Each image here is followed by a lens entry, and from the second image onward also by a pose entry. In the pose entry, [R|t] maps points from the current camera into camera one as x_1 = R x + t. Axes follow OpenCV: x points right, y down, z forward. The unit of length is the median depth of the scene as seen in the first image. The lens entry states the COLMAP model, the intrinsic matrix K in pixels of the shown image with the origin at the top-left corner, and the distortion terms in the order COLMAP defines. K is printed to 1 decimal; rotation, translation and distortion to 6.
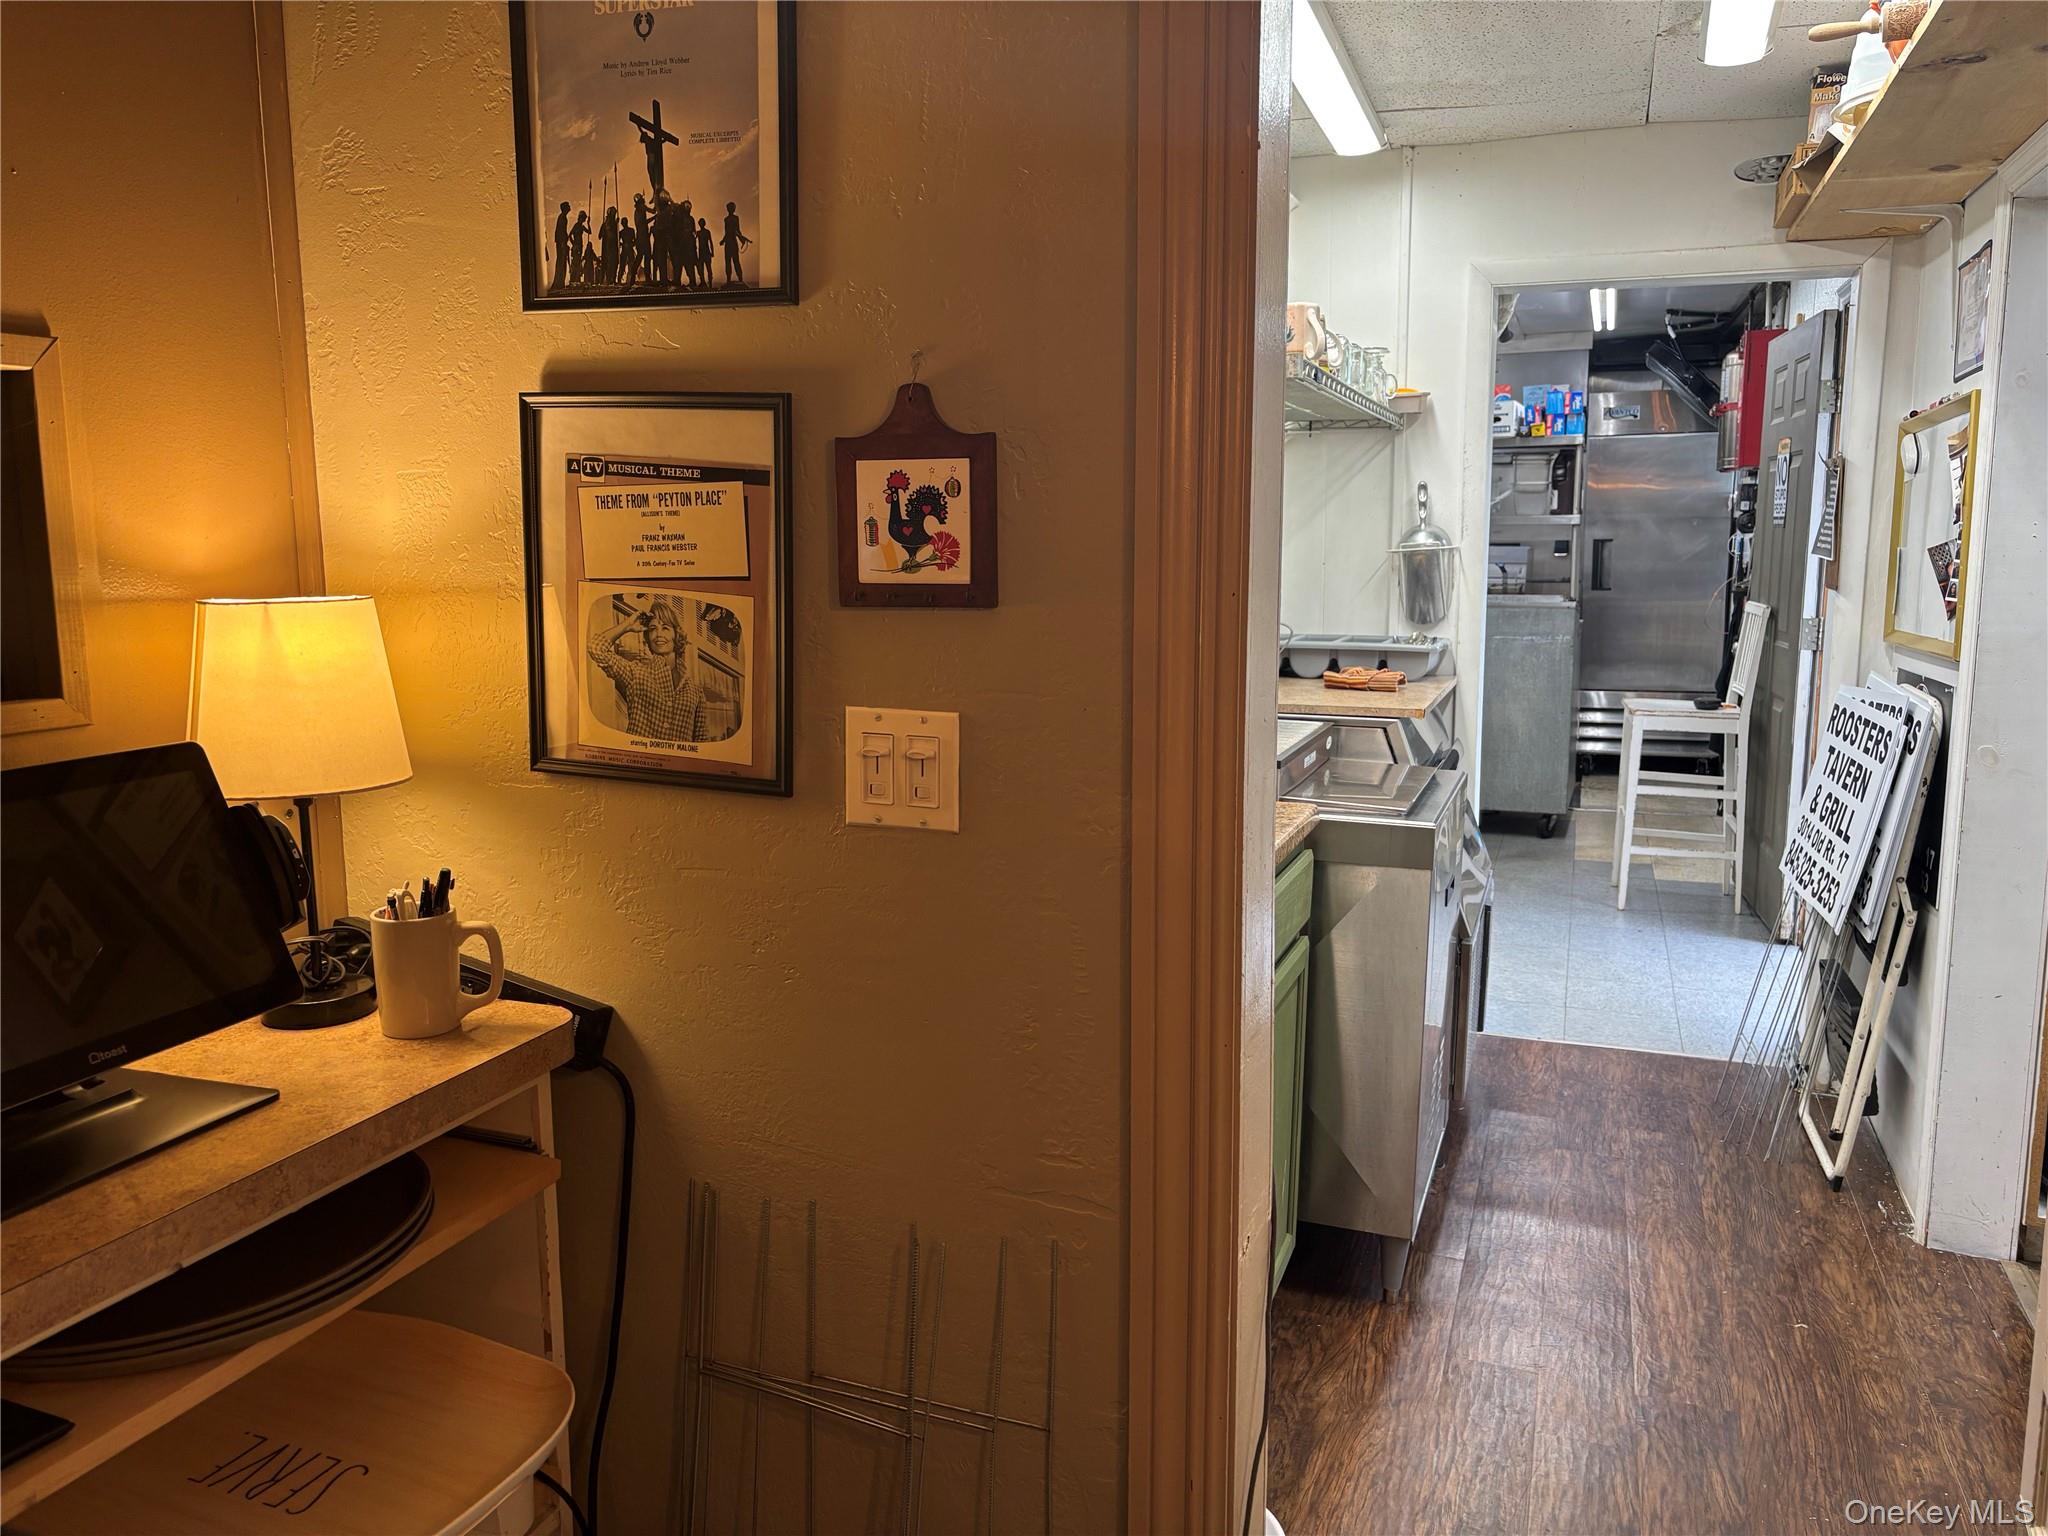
lens RADIAL K [[1559.0, 0, 994.2], [0, 1559.0, 771.1], [0, 0, 1]] dist [0.044426, -0.050841]
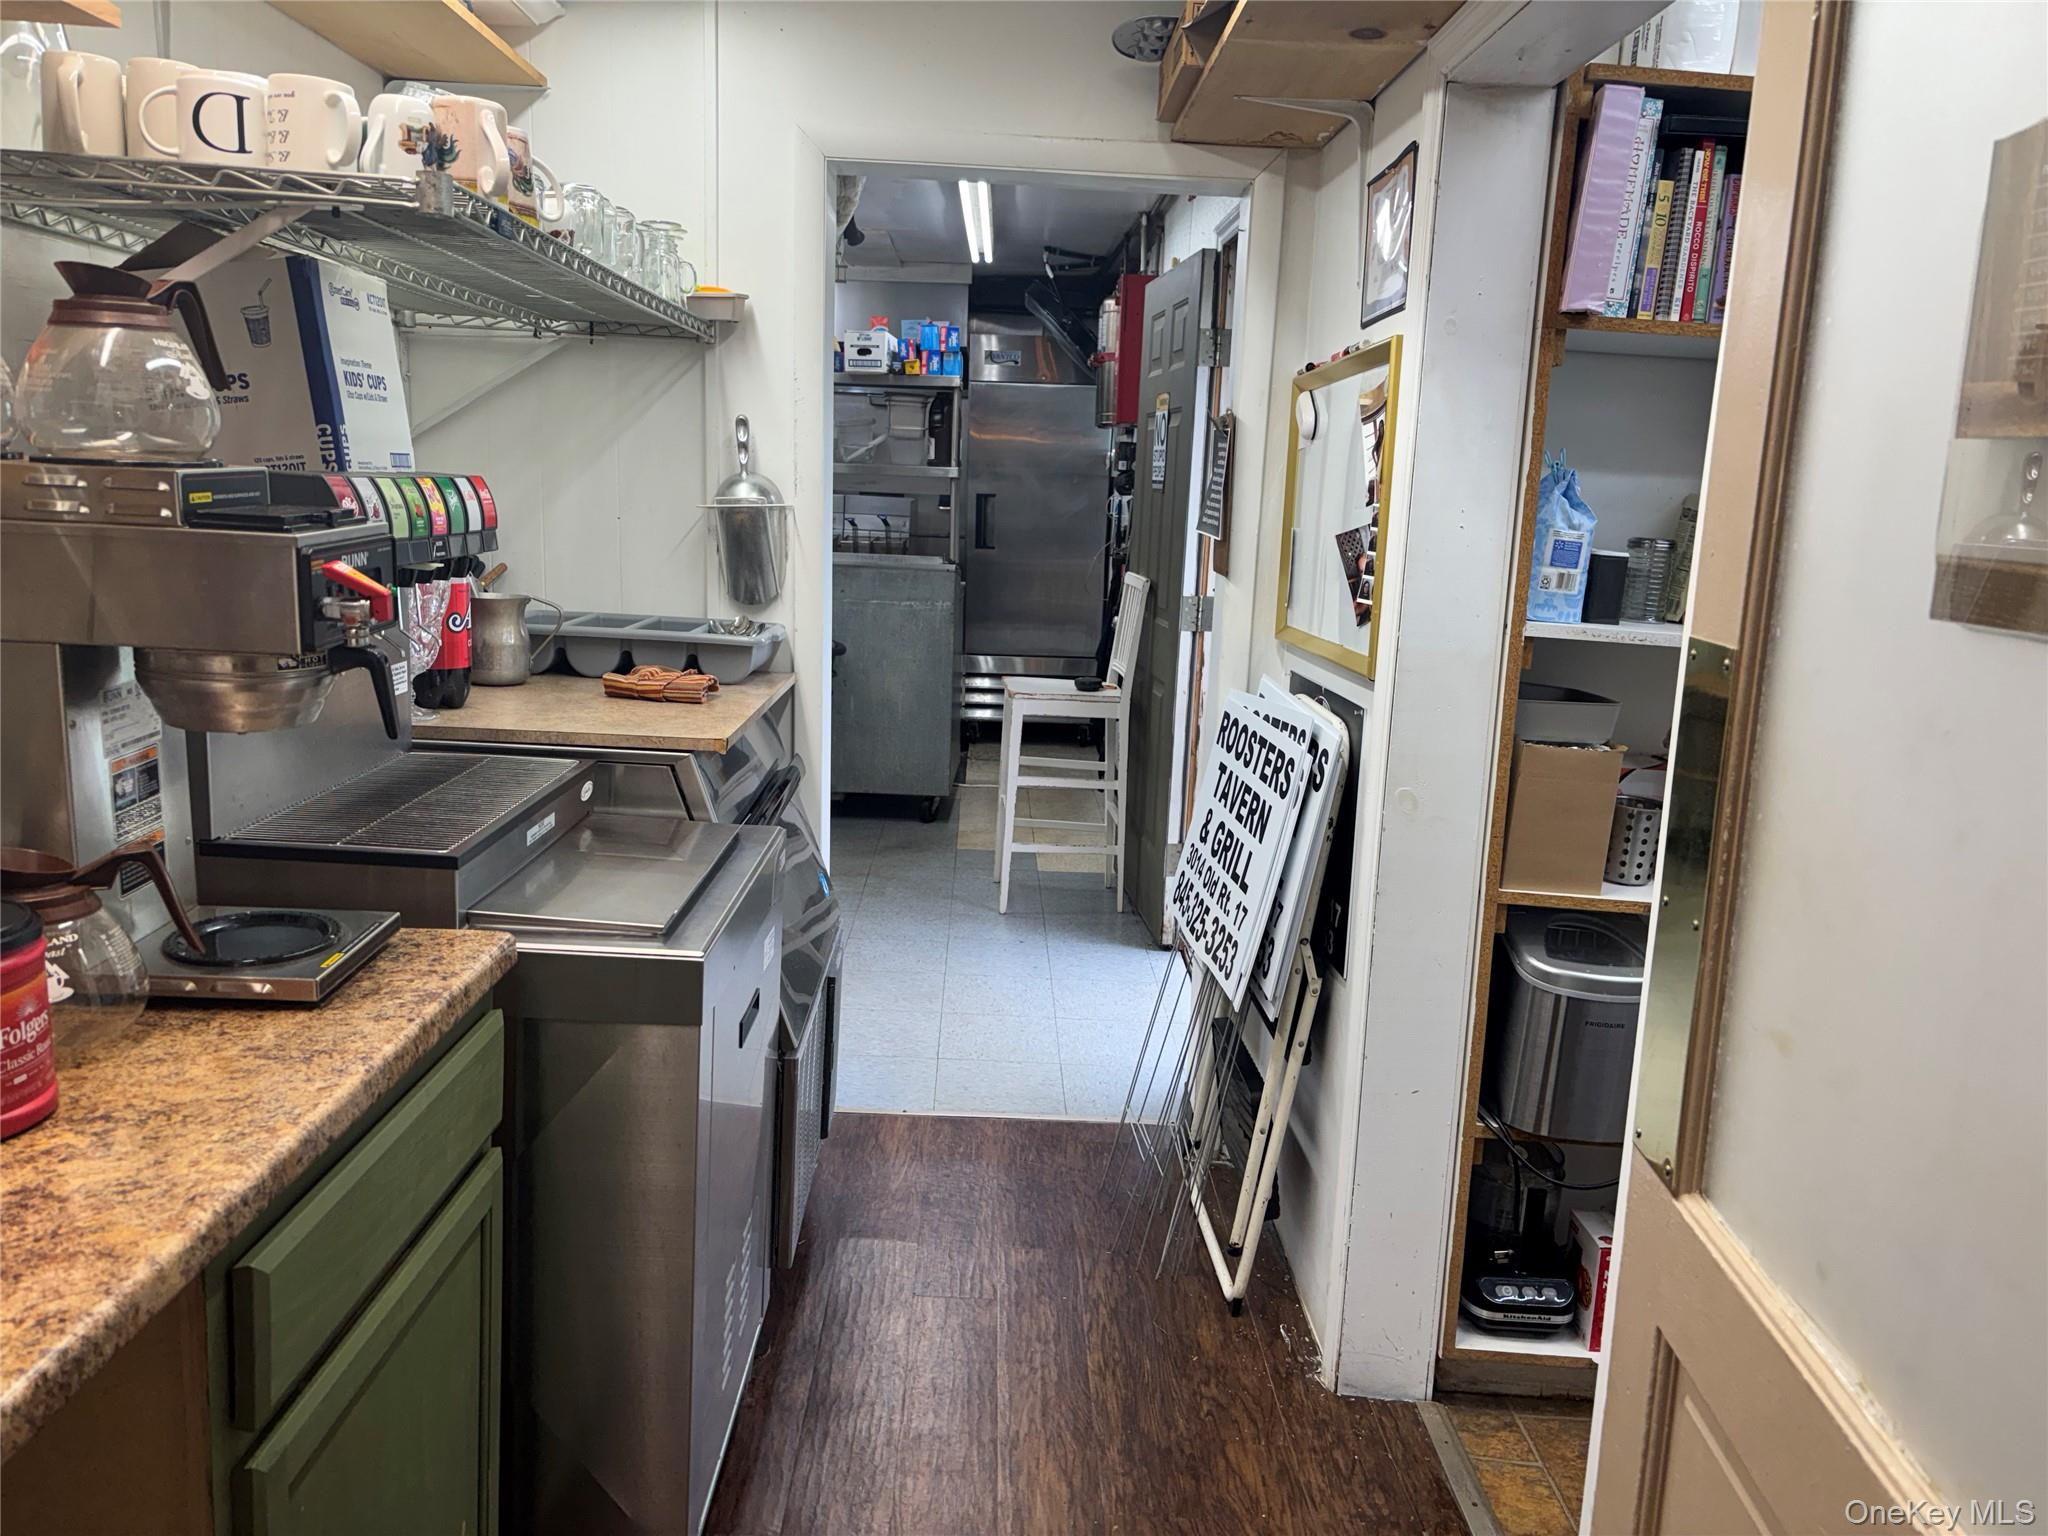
lens RADIAL K [[1559.0, 0, 1006.6], [0, 1559.0, 762.5], [0, 0, 1]] dist [0.044426, -0.050841]
pose [[0.930913, -0.023688, 0.364472, 0.125536], [0.010448, 0.999213, 0.038254, -0.050501], [-0.365092, -0.031803, 0.930428, 0.275642]]
